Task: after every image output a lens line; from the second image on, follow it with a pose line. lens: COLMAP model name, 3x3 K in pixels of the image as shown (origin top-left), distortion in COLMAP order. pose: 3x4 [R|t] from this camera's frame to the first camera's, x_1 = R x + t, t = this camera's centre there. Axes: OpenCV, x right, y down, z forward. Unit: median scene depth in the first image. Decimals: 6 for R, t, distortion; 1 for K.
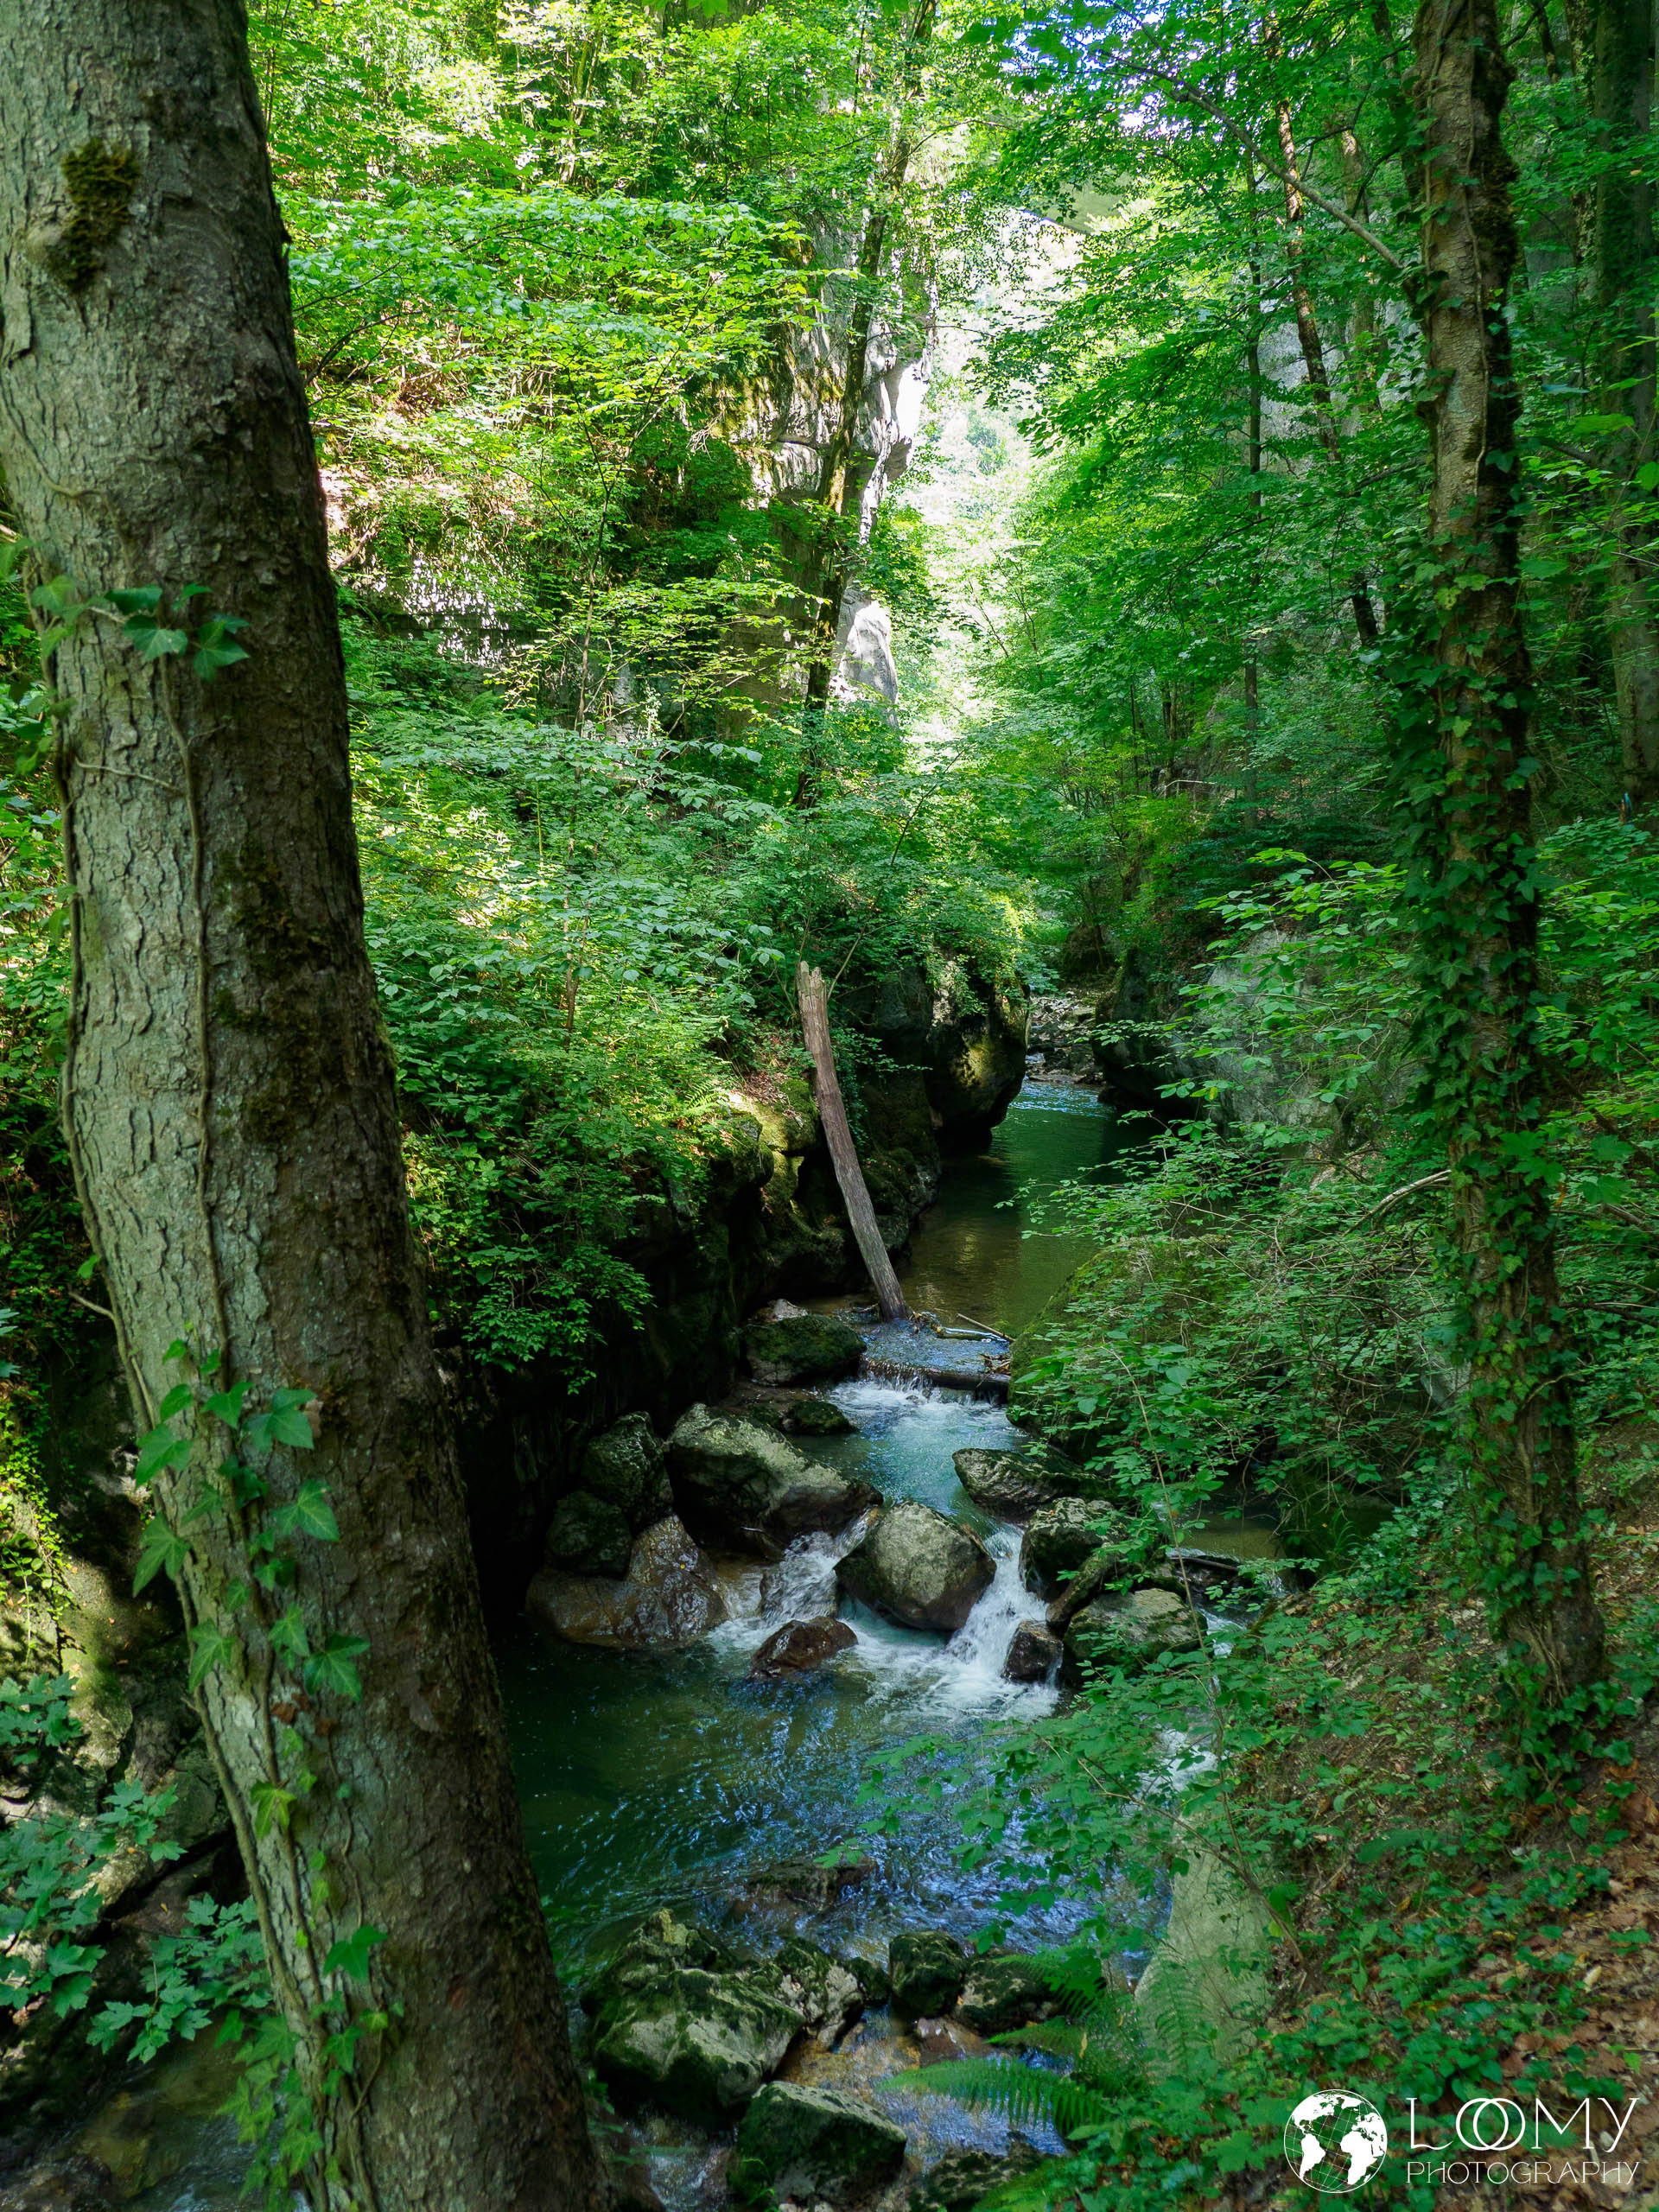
lens RADIAL K [[1999.7, 0, 829.8], [0, 1999.7, 1104.1], [0, 0, 1]] dist [0.000280, -0.004642]
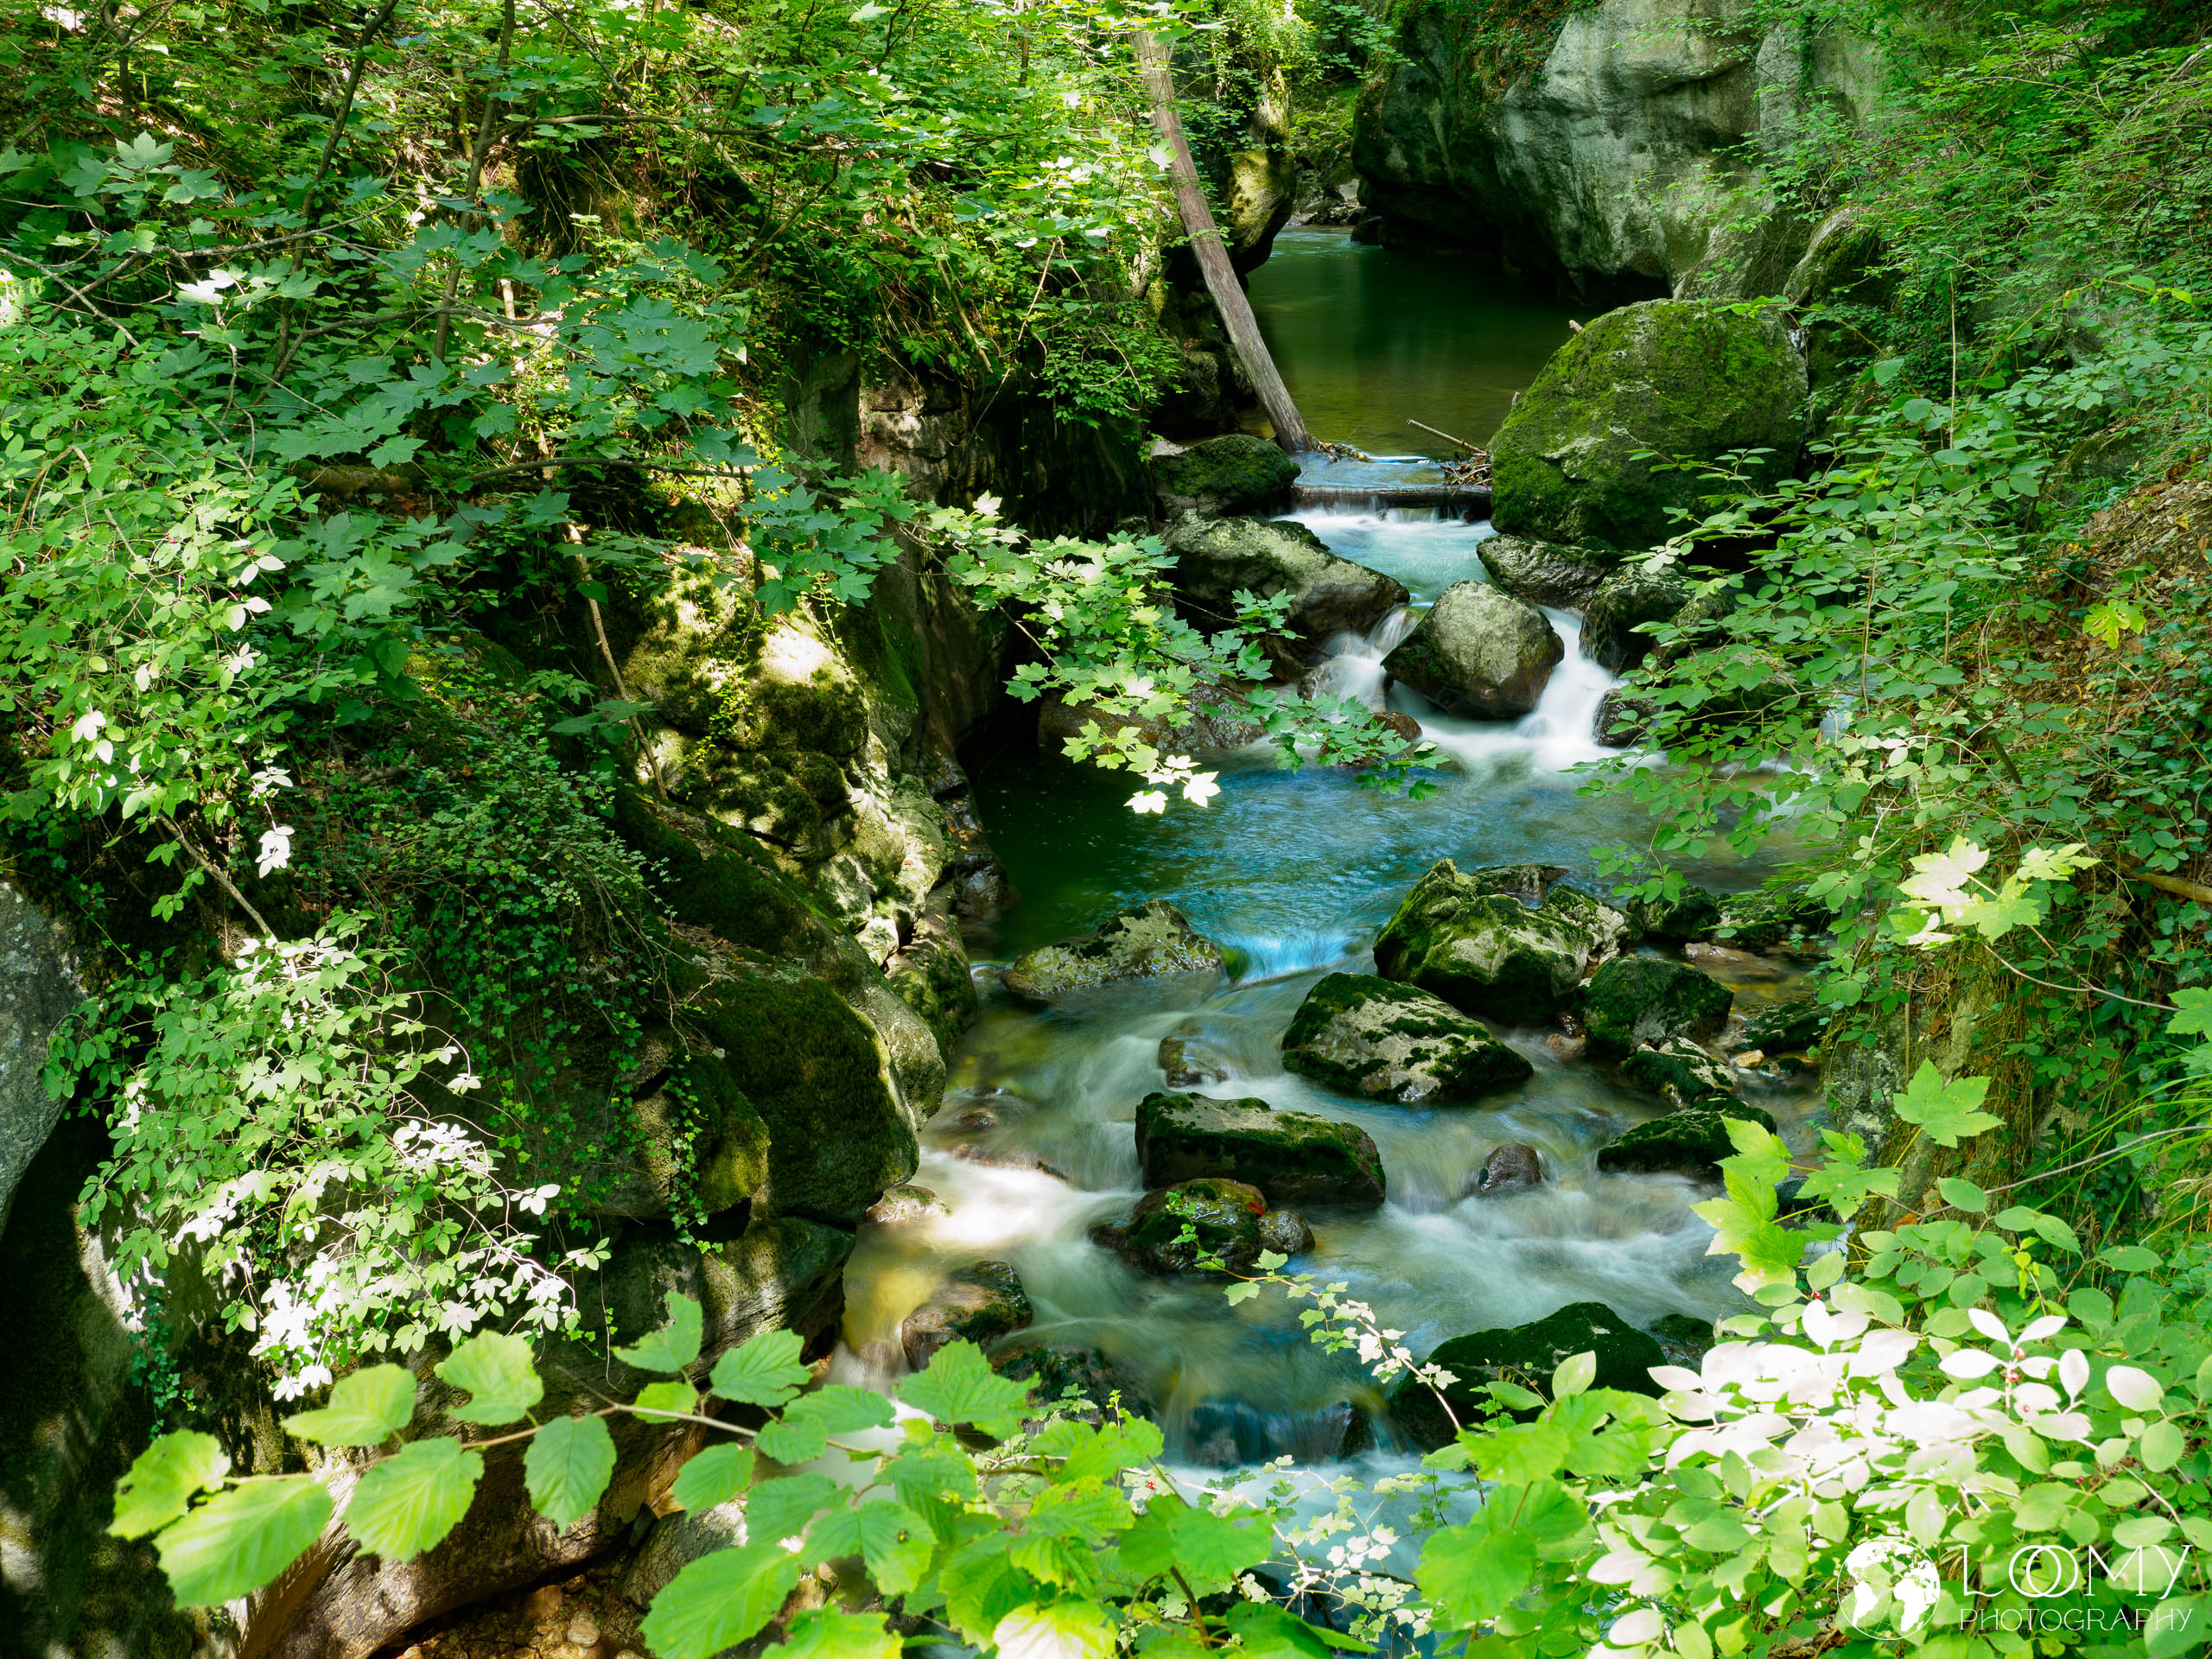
lens RADIAL K [[3103.4, 0, 1105.6], [0, 3103.4, 829.1], [0, 0, 1]] dist [0.048018, 0.000000]
pose [[0.989609, -0.081135, 0.118703, -0.305438], [0.062443, 0.986177, 0.153481, 0.087162], [-0.129515, -0.144474, 0.980996, -0.381193]]
